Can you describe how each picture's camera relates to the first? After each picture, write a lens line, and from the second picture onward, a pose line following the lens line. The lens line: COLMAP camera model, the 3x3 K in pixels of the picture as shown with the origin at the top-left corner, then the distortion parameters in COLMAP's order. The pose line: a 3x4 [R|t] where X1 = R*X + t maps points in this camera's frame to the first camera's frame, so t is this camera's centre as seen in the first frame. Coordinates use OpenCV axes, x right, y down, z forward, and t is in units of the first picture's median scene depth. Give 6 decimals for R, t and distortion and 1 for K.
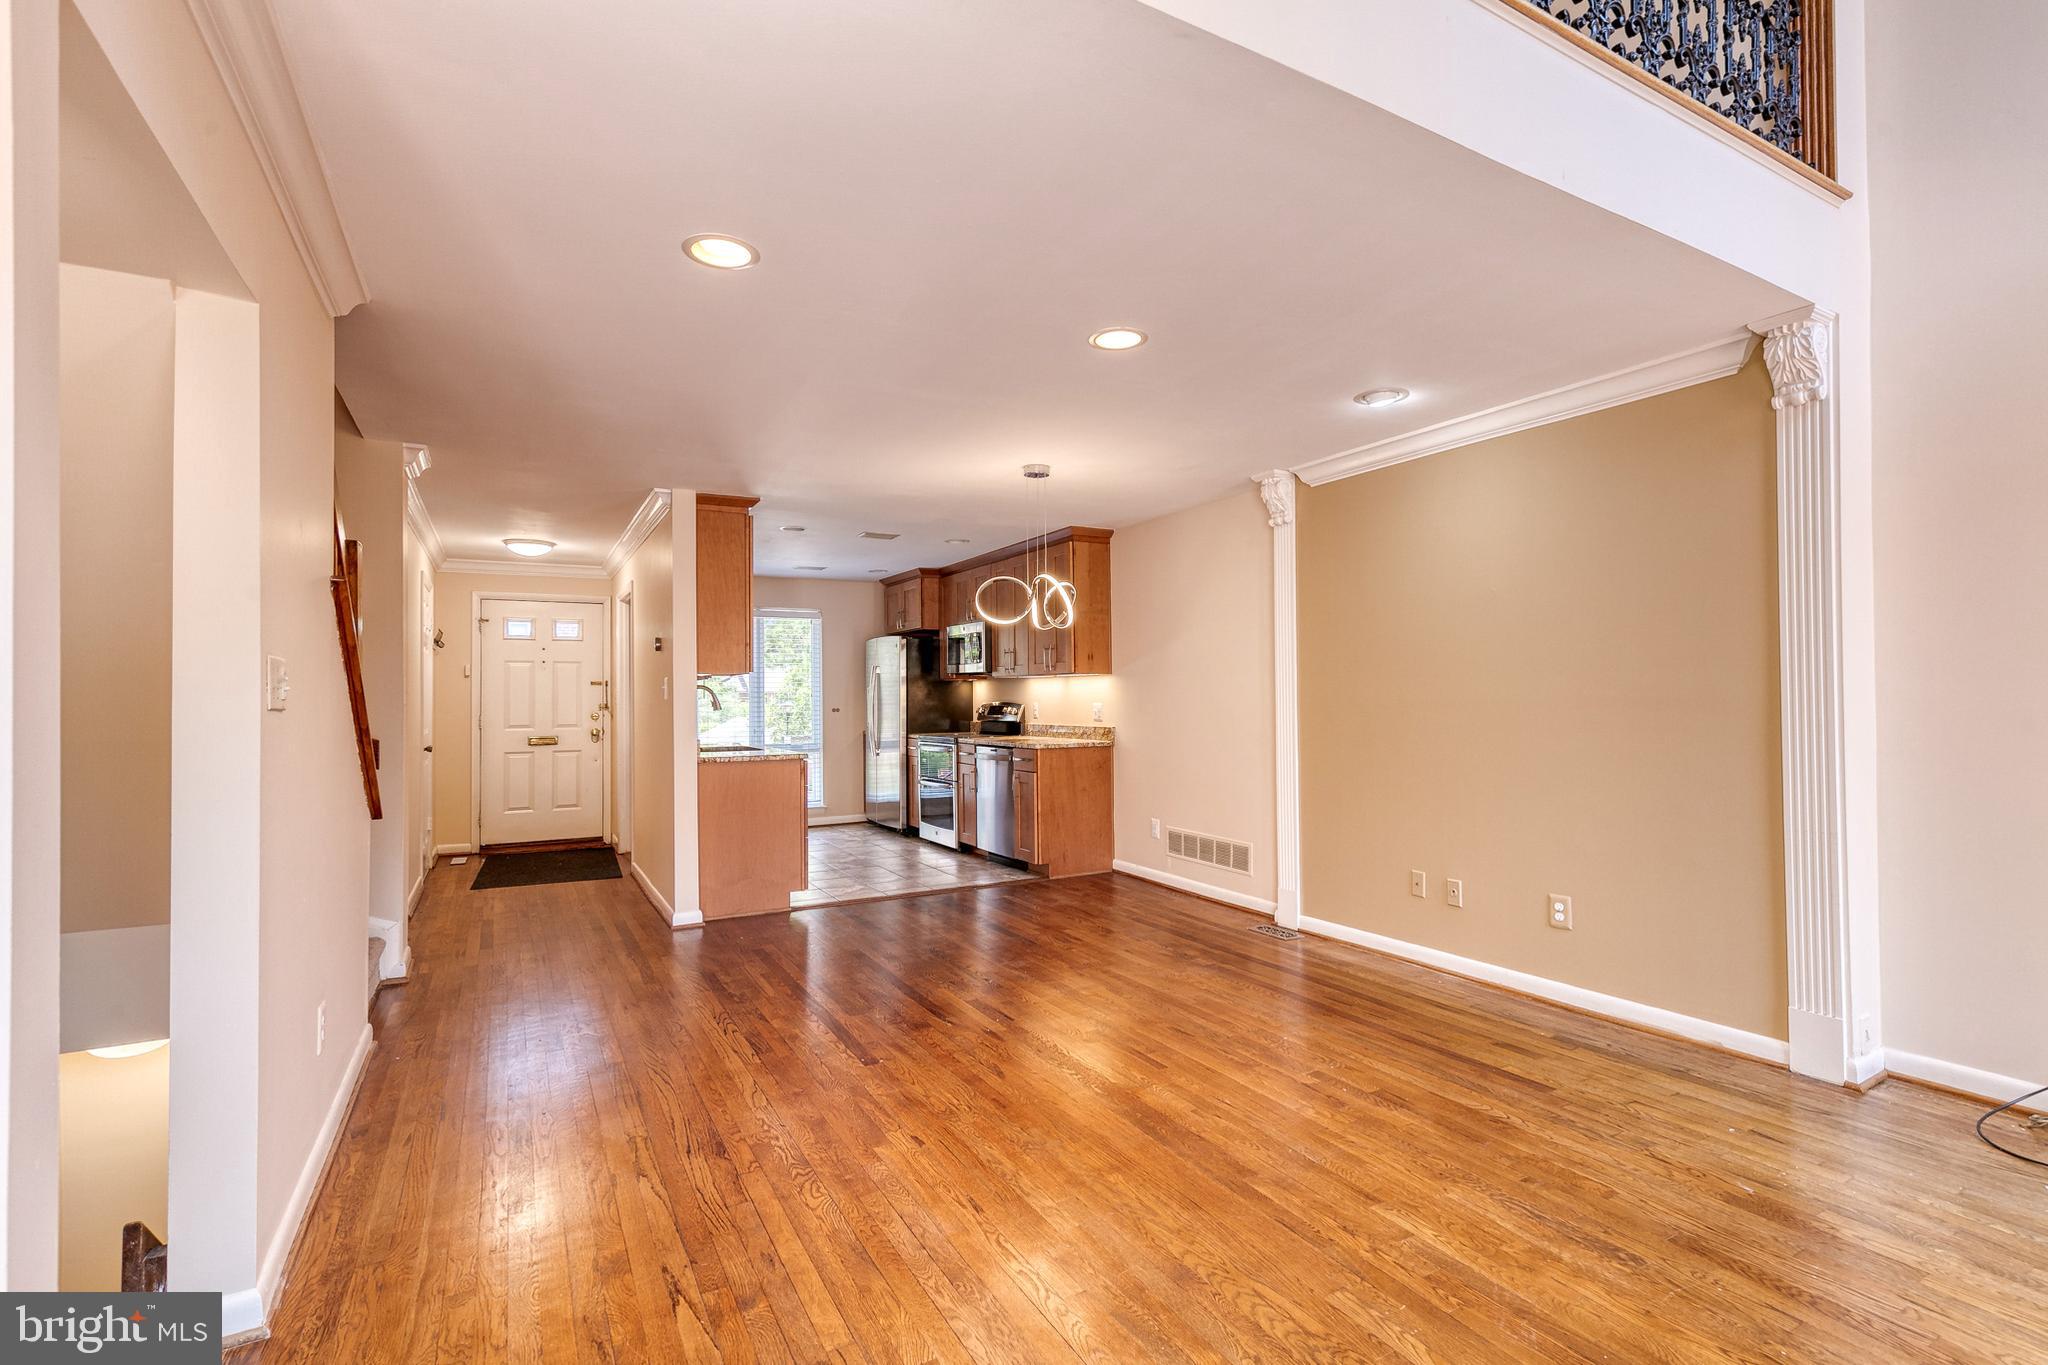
lens RADIAL K [[948.4, 0, 1035.5], [0, 948.4, 686.9], [0, 0, 1]] dist [0.018249, -0.000404]
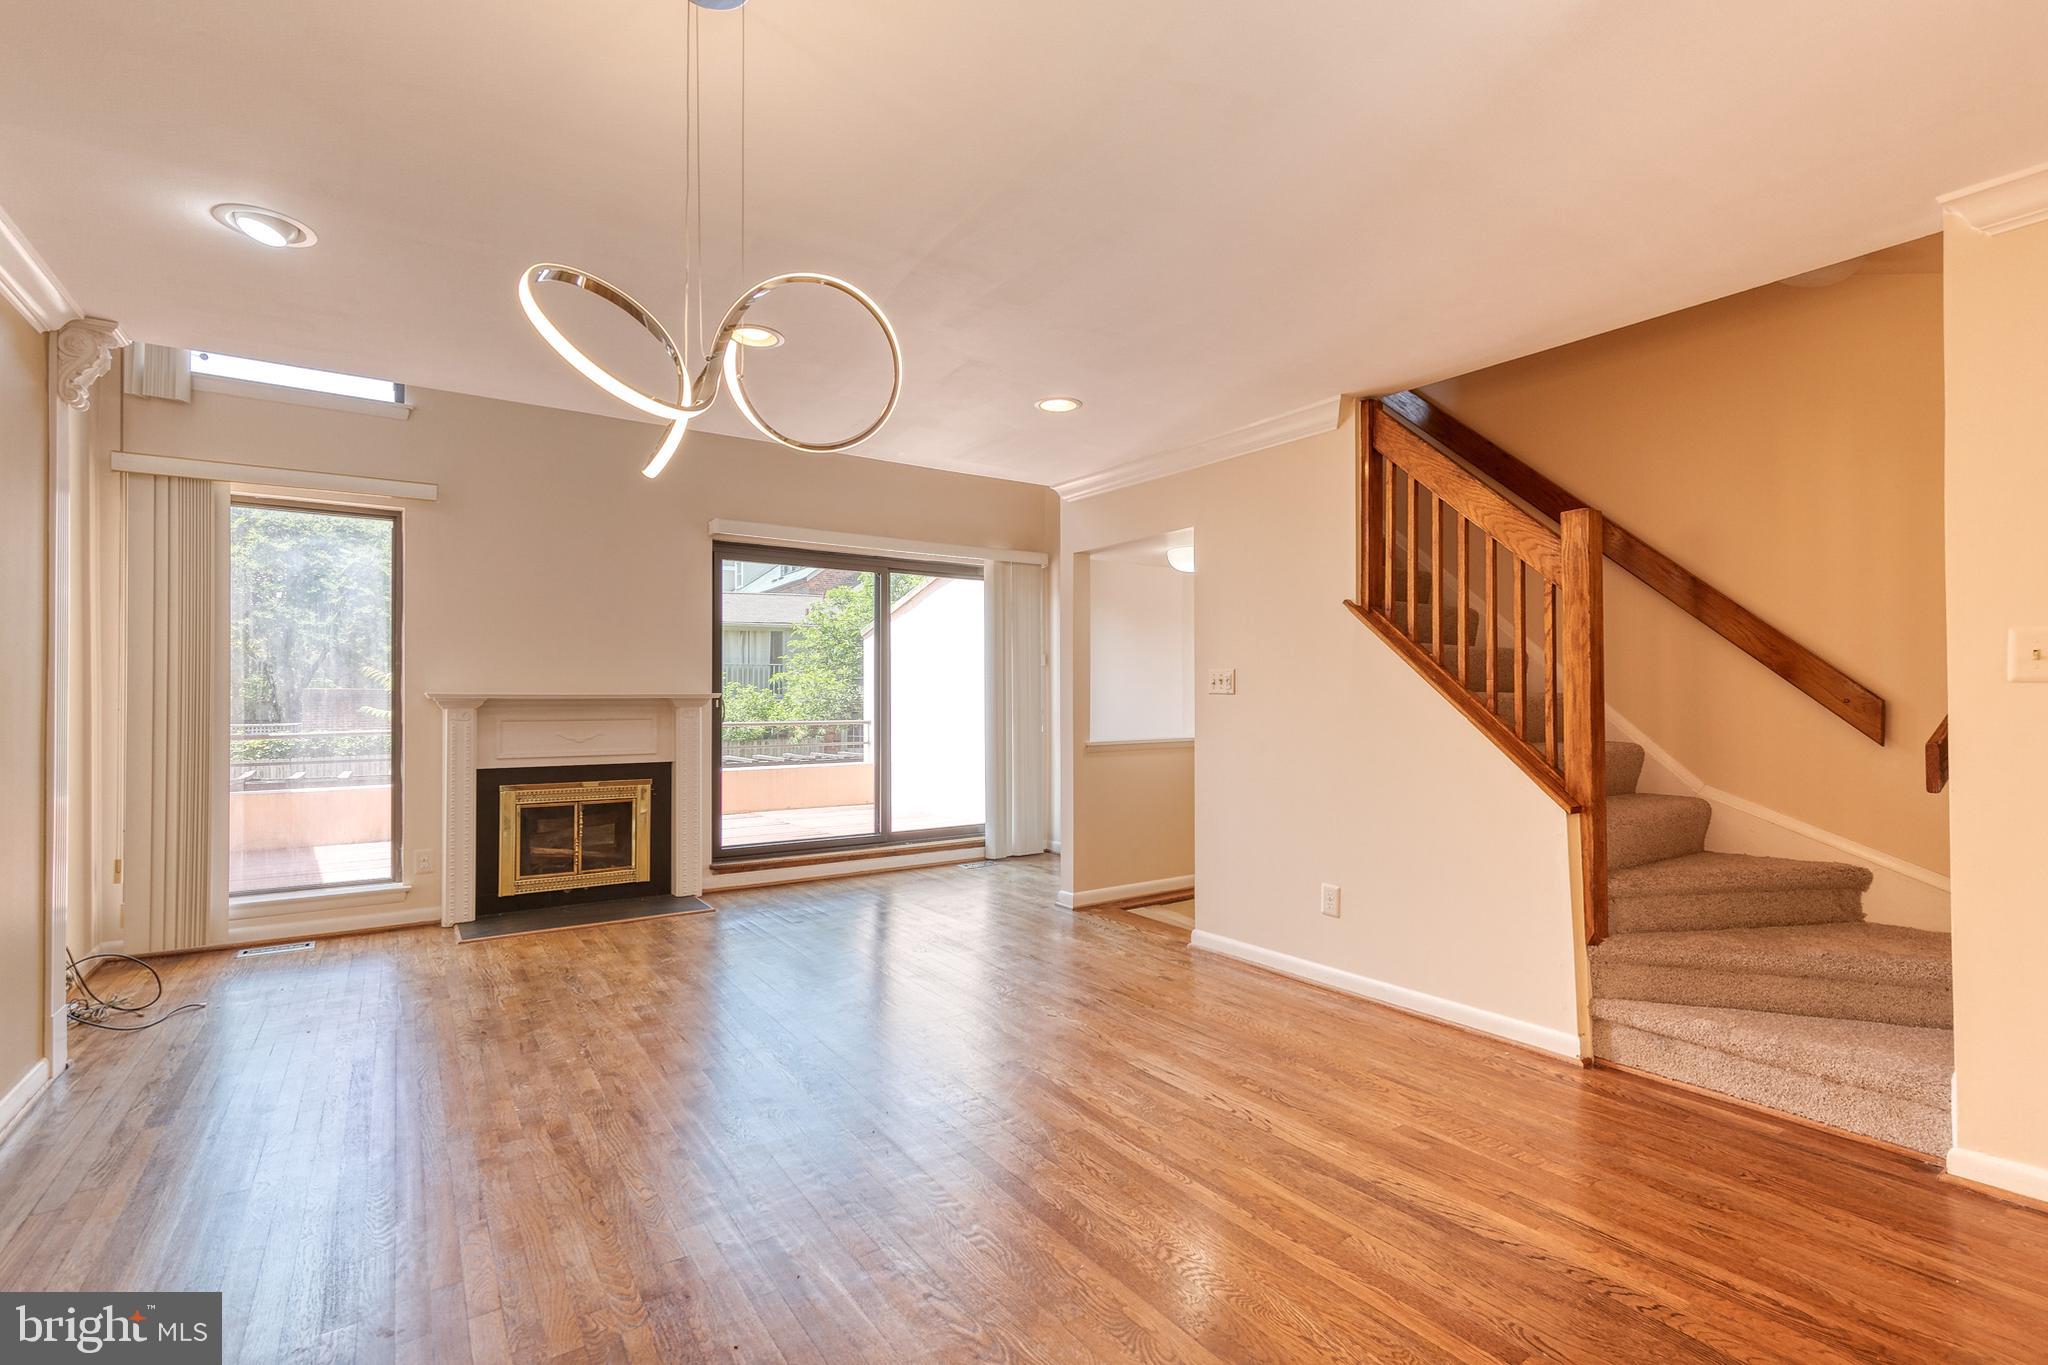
lens RADIAL K [[927.3, 0, 1043.0], [0, 927.3, 679.5], [0, 0, 1]] dist [0.008702, -0.000603]
pose [[-0.995168, 0.010971, -0.097576, -0.091727], [0.014178, 0.999380, -0.032240, 0.028601], [0.097161, -0.033468, -0.994706, 1.530423]]
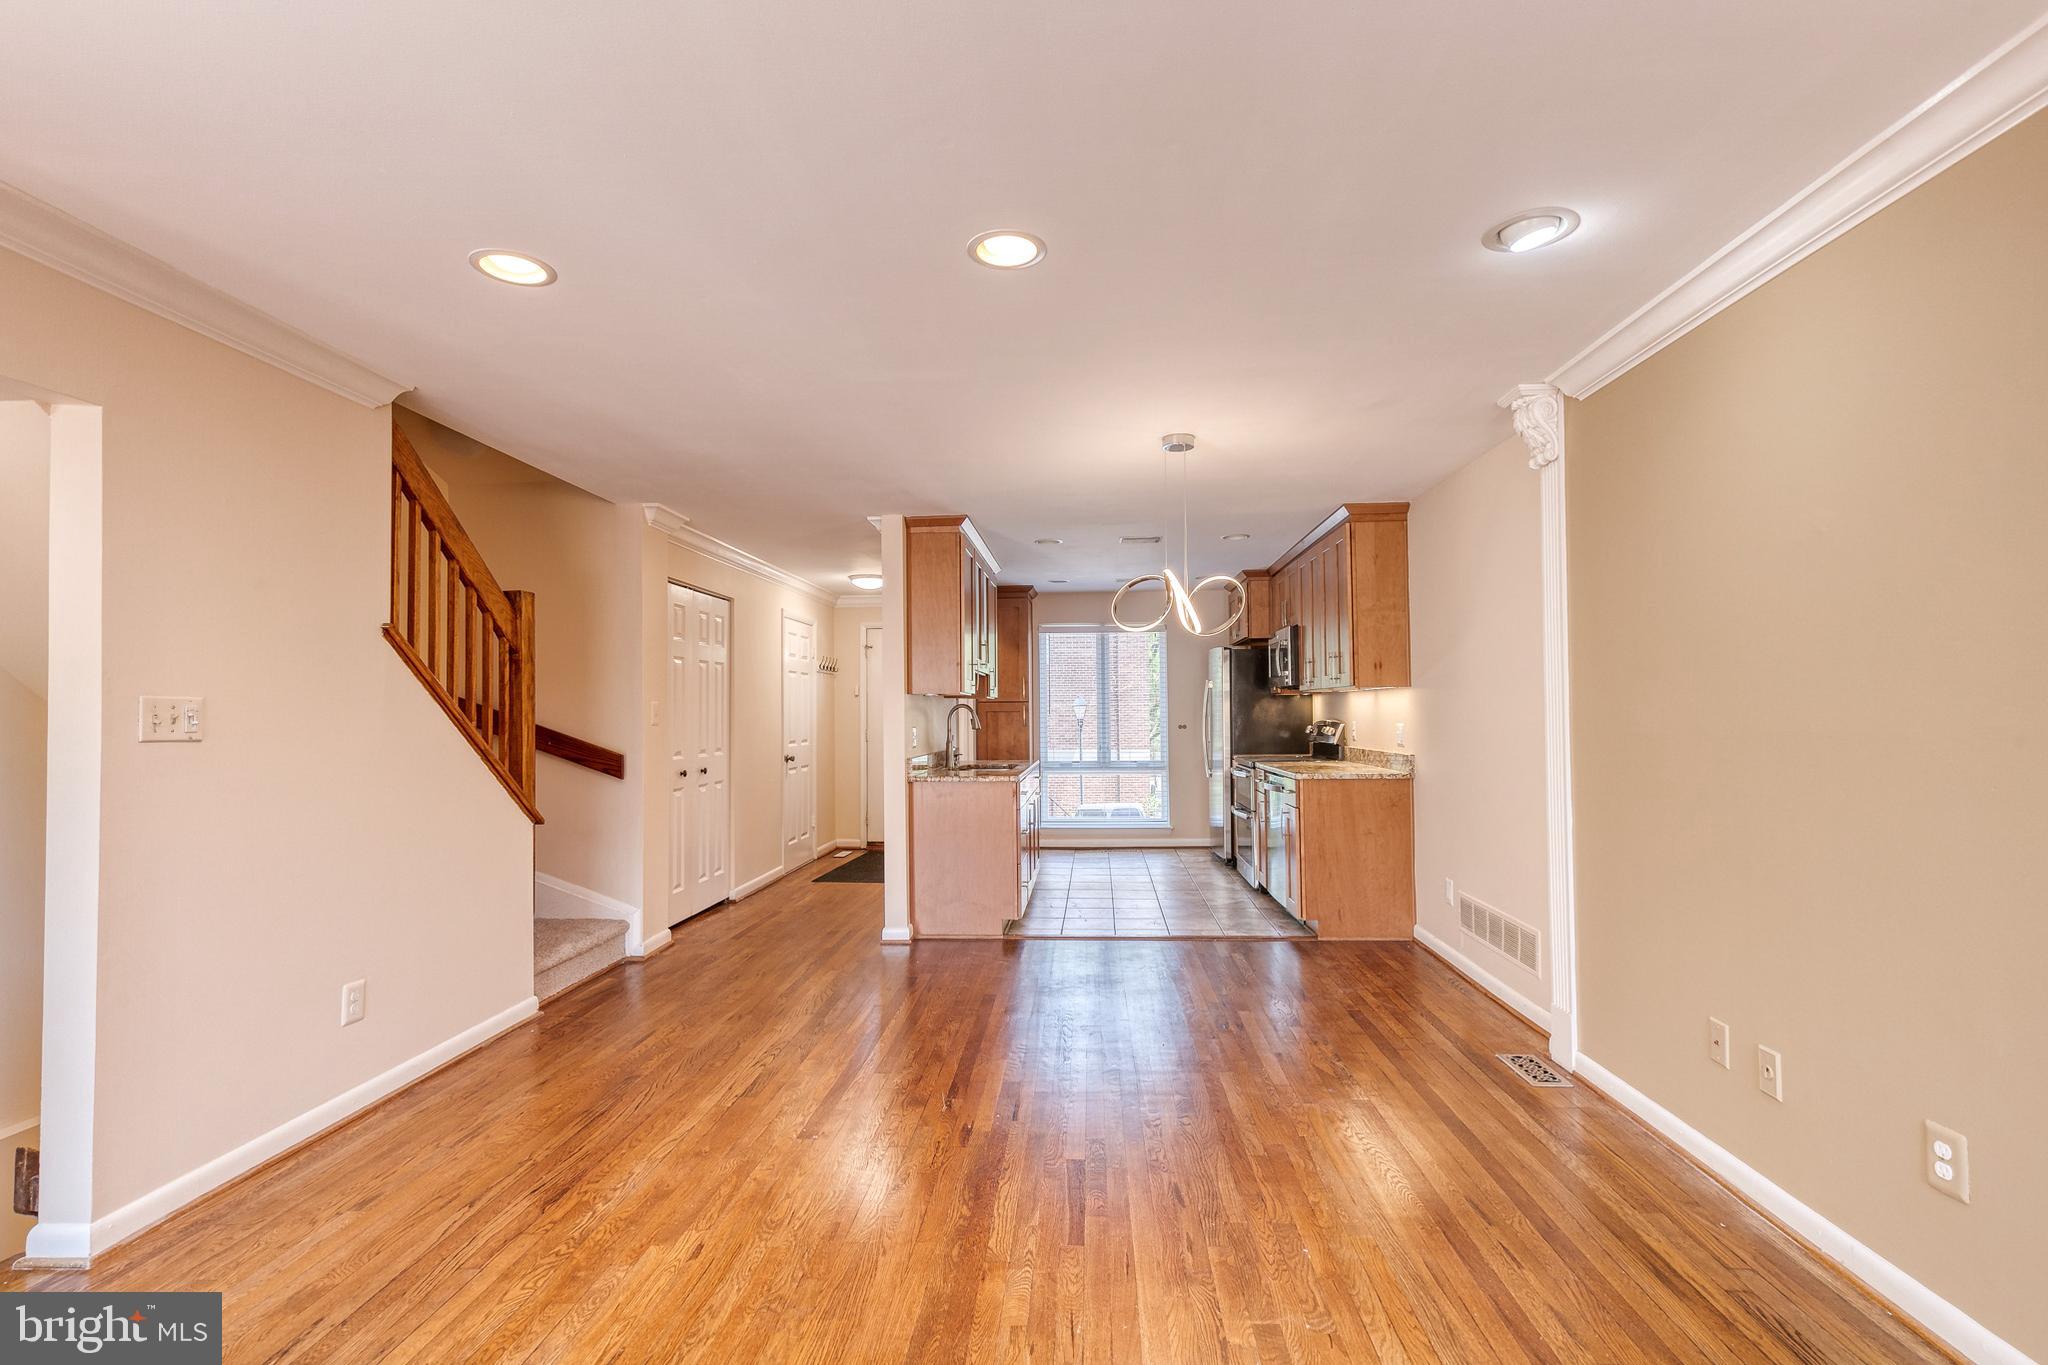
lens RADIAL K [[935.2, 0, 1035.6], [0, 935.2, 691.8], [0, 0, 1]] dist [0.012313, -0.001082]
pose [[0.841399, -0.011185, -0.540298, 0.380339], [0.007875, 0.999933, -0.008437, -0.008355], [0.540357, 0.002844, 0.841431, 0.295392]]
